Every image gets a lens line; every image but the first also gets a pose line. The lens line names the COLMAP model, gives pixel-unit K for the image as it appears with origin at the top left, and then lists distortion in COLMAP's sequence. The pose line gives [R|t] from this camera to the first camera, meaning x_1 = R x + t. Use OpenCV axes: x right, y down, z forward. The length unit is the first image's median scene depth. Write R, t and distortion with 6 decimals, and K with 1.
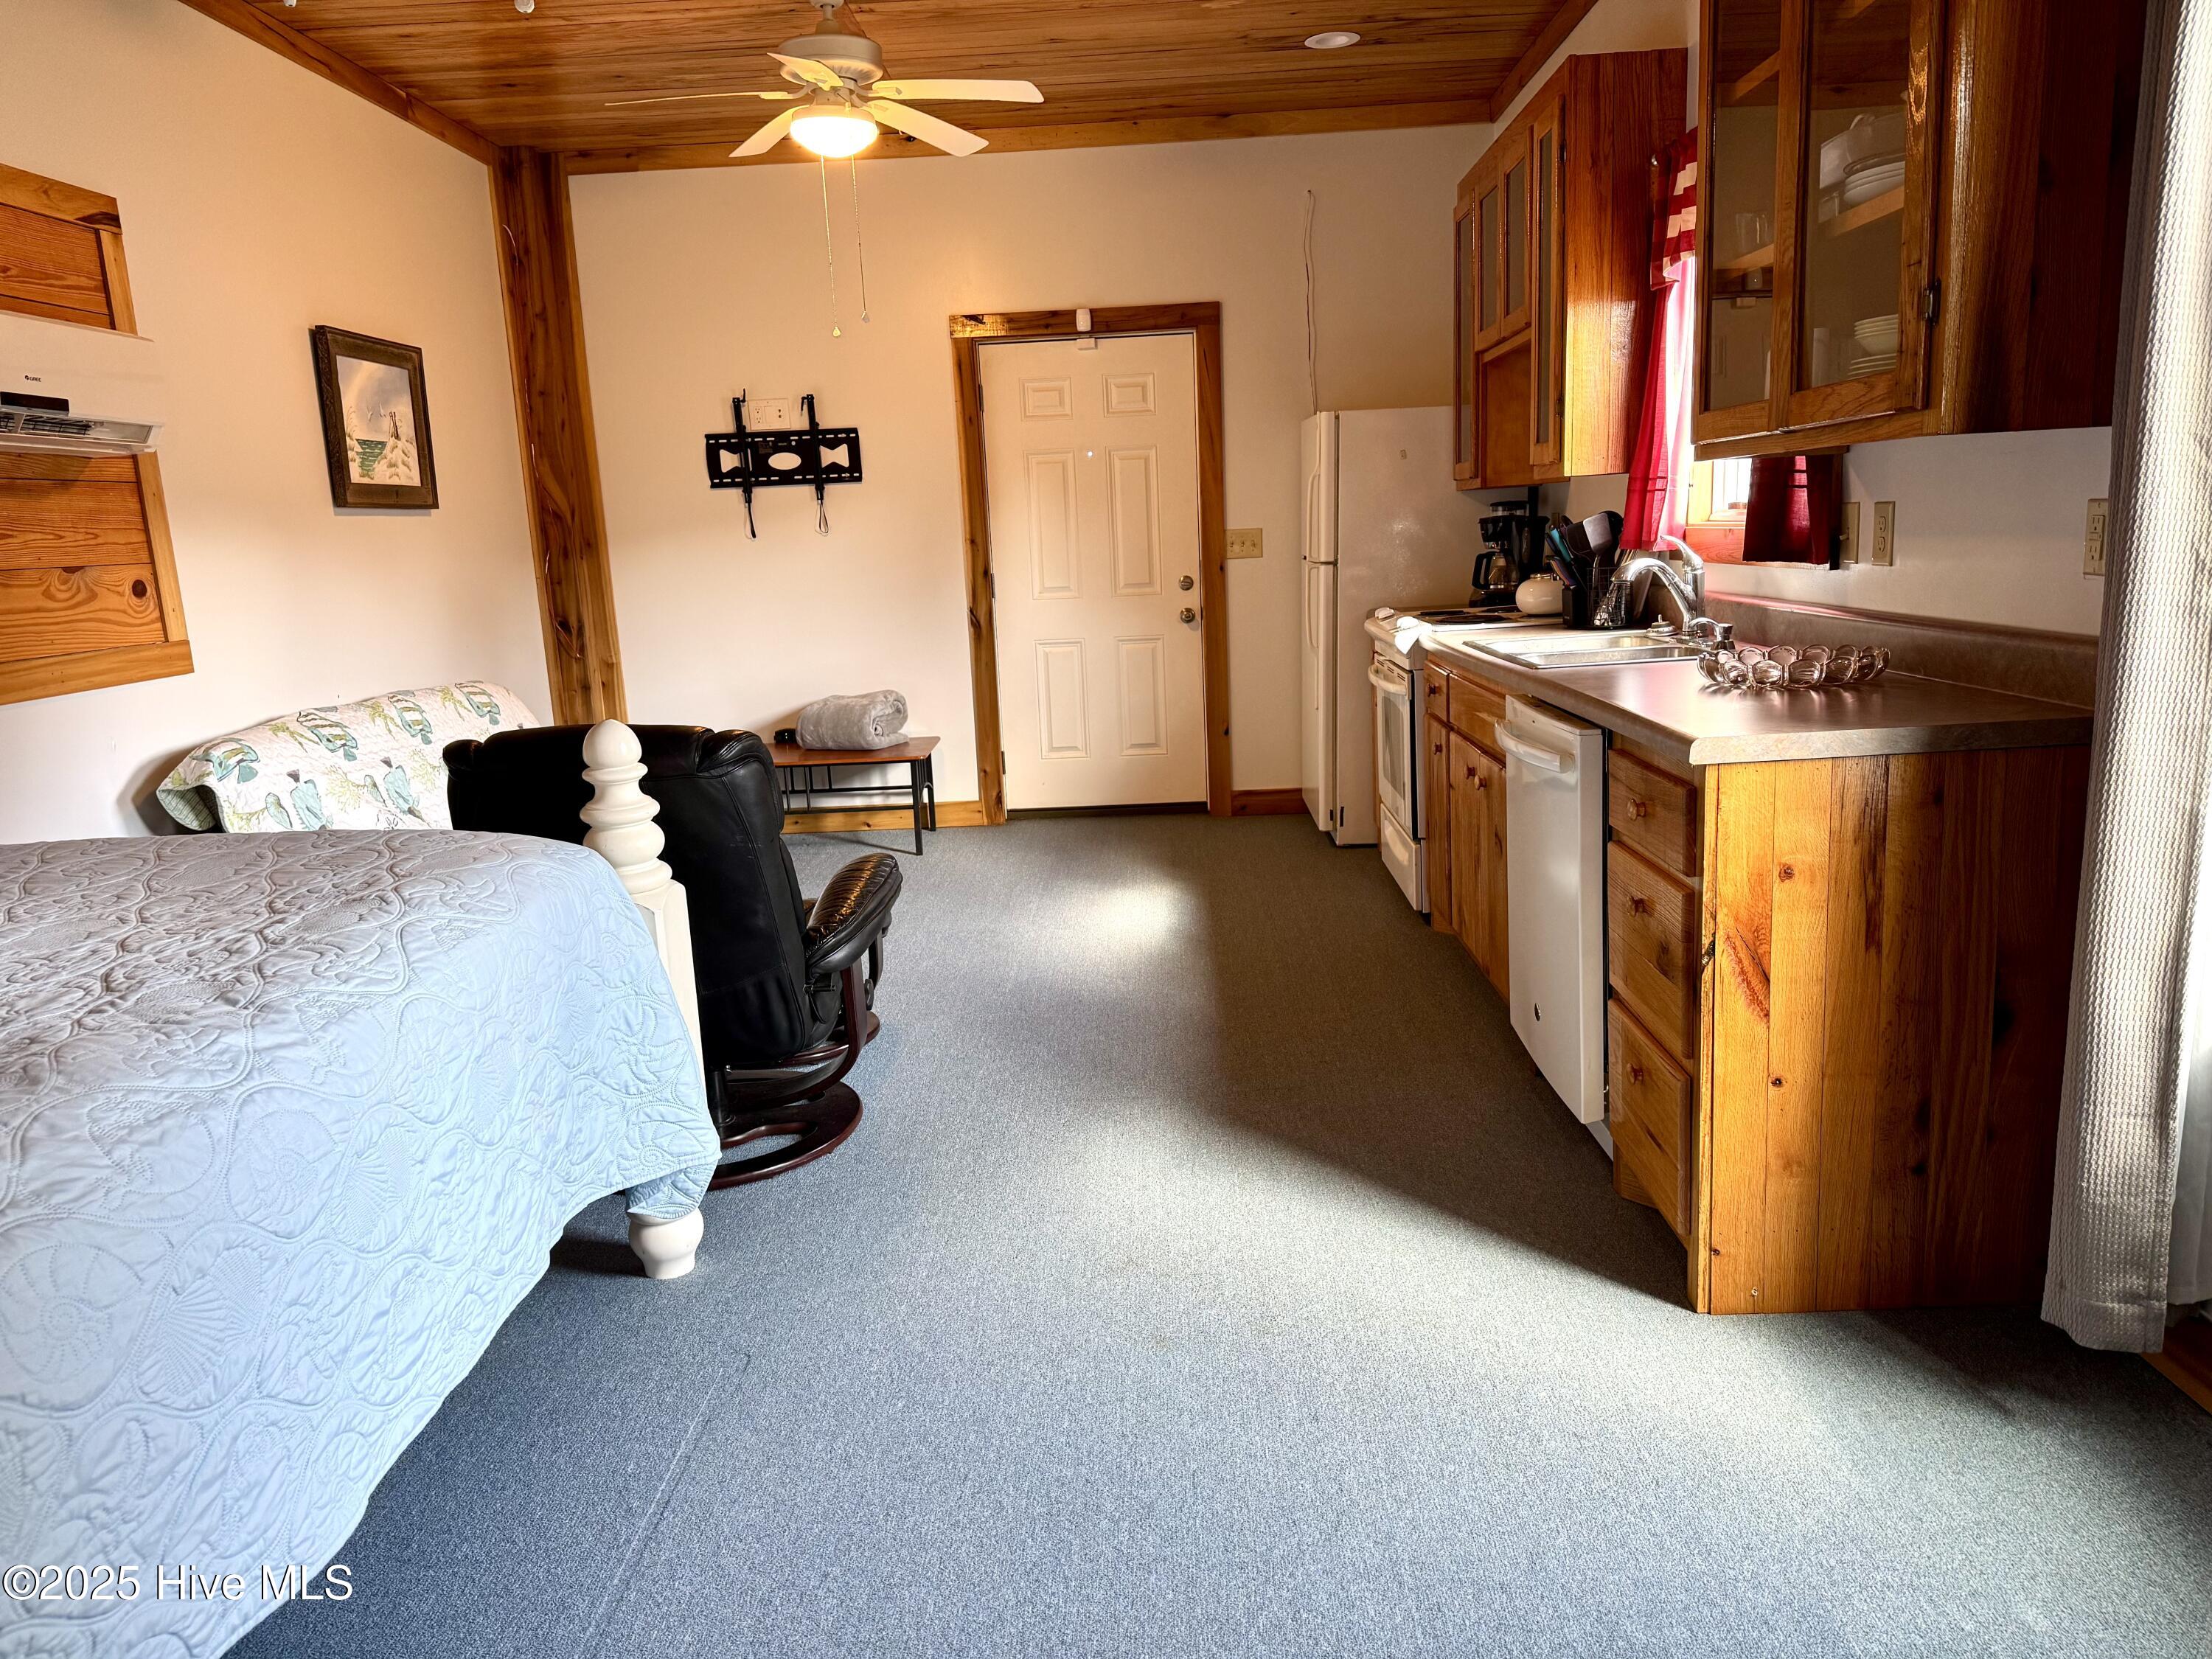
lens RADIAL K [[1561.7, 0, 1116.0], [0, 1561.7, 830.2], [0, 0, 1]] dist [0.033275, -0.049445]
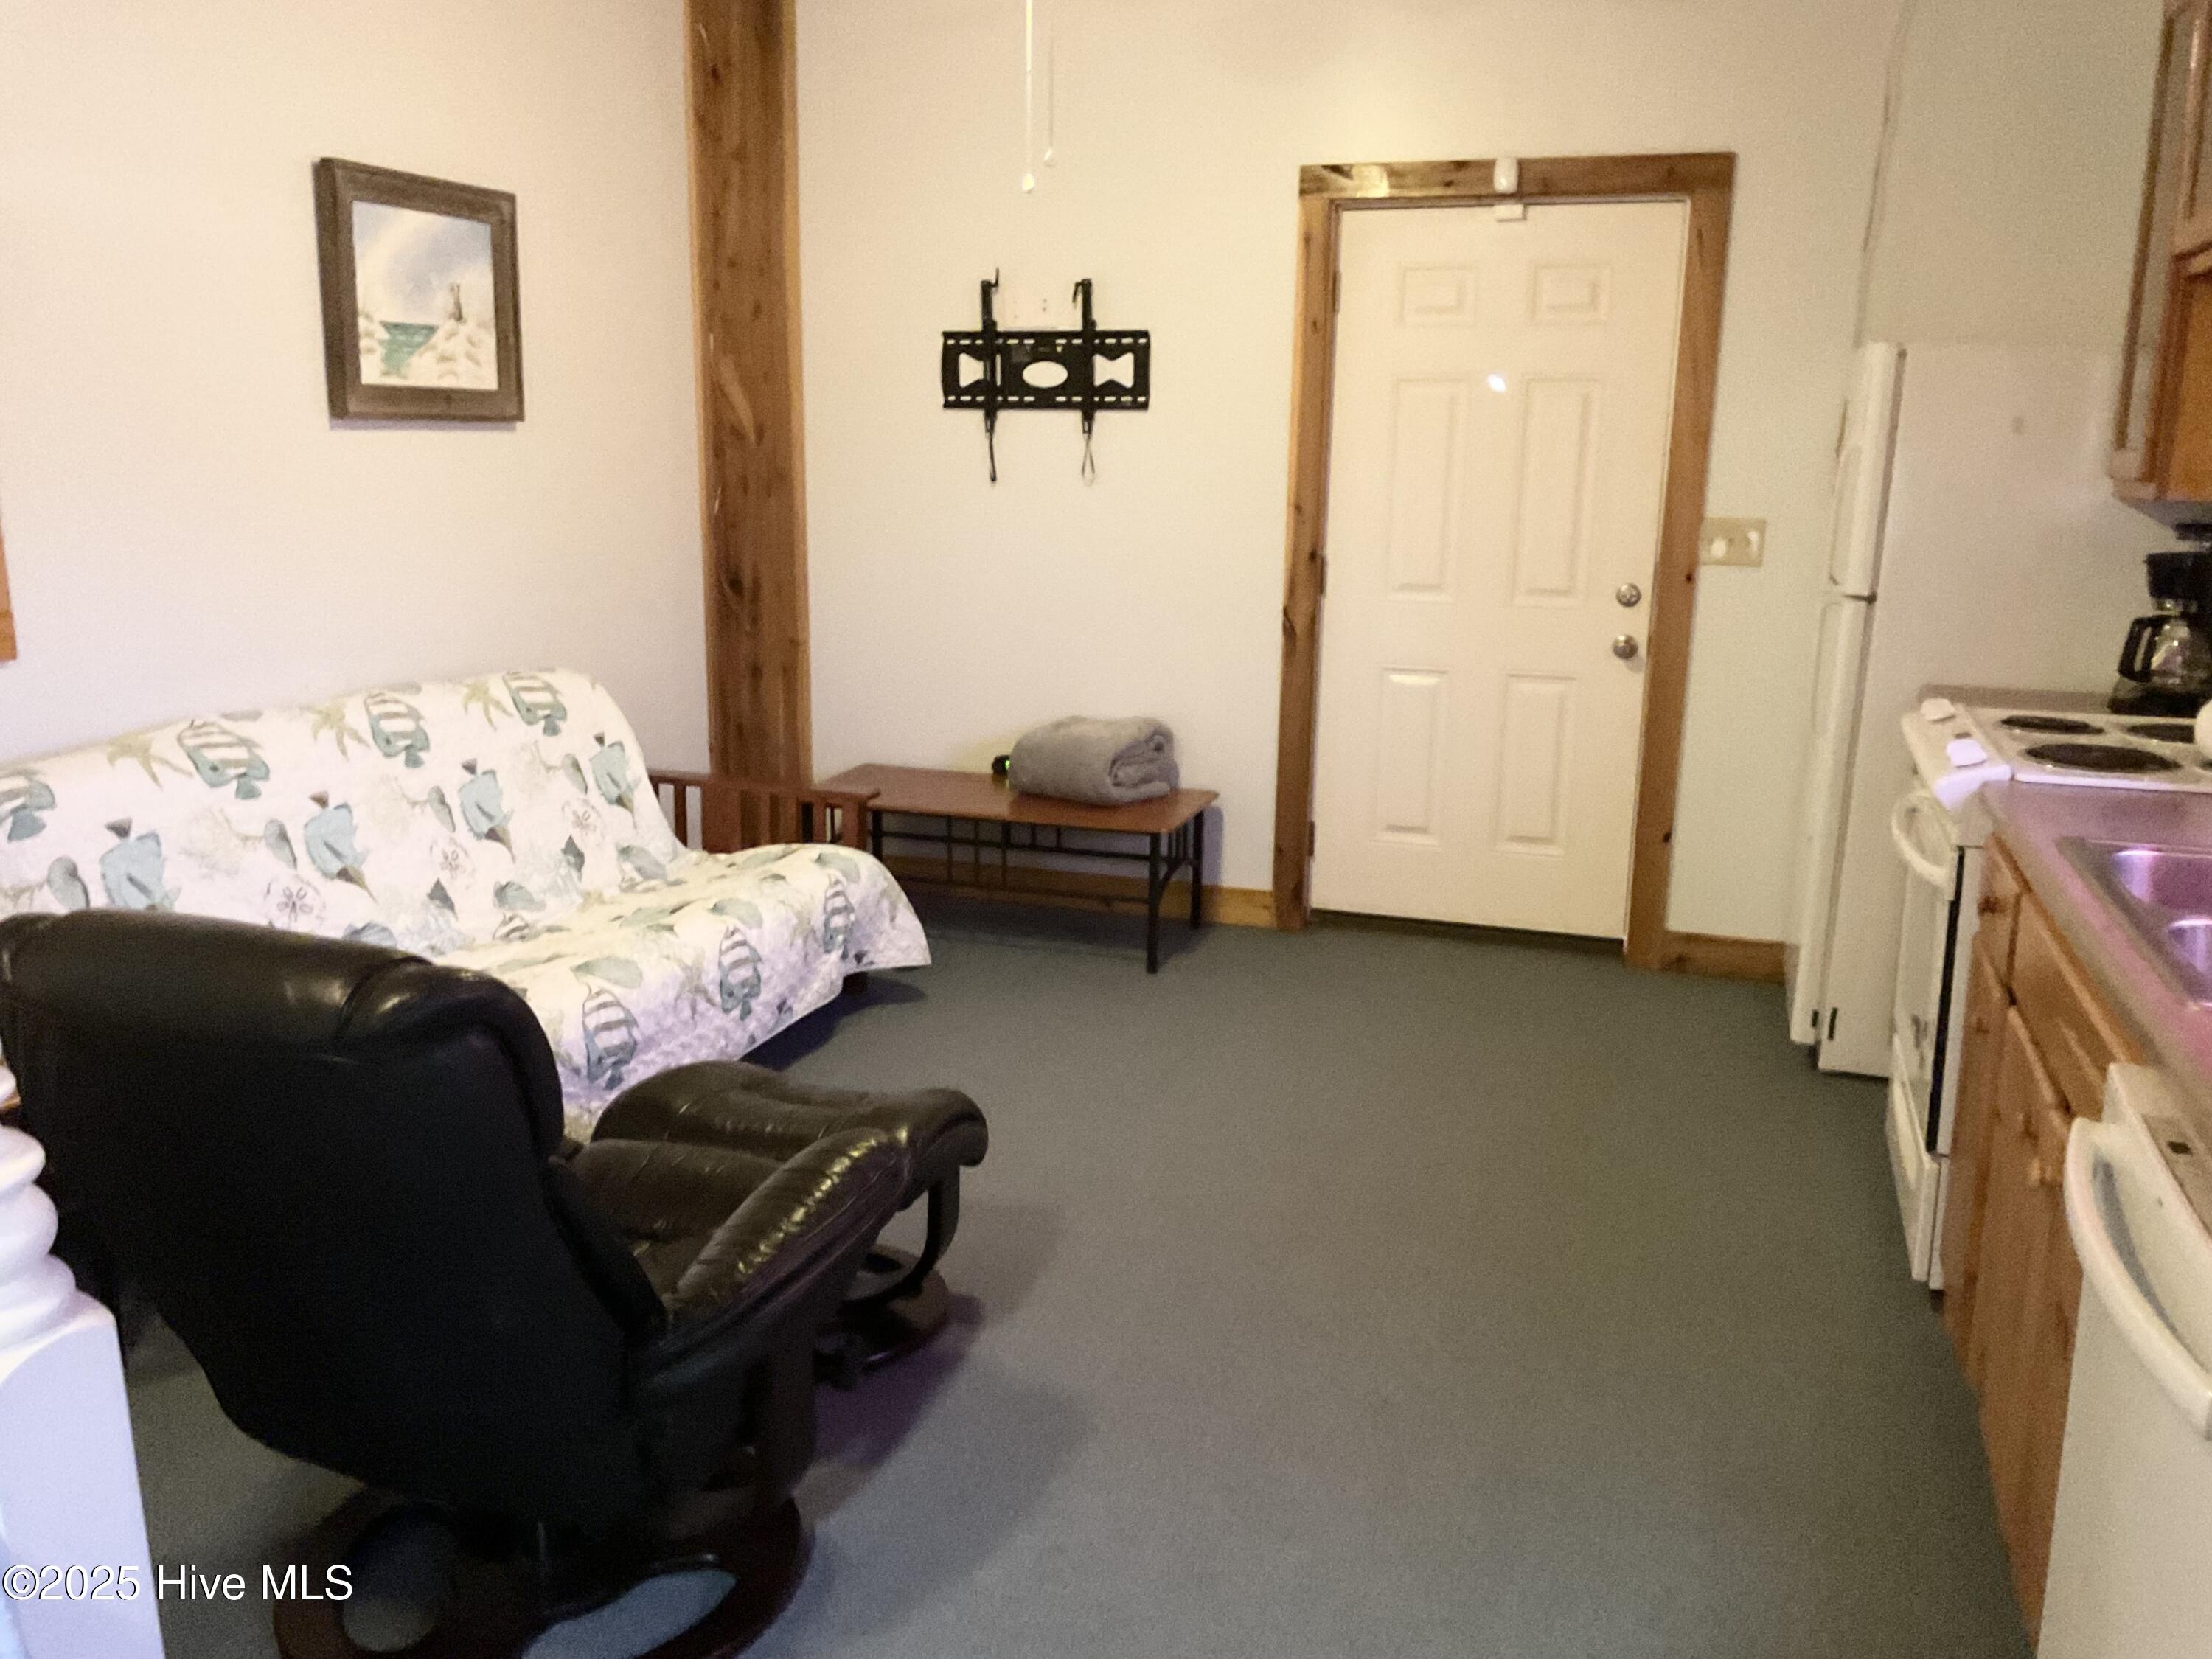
lens RADIAL K [[1866.9, 0, 1085.1], [0, 1866.9, 823.6], [0, 0, 1]] dist [0.075458, -0.155212]
pose [[0.954269, 0.118044, -0.274657, 0.056174], [-0.113809, 0.993007, 0.031361, -0.067757], [0.276438, 0.001331, 0.961031, 0.213593]]
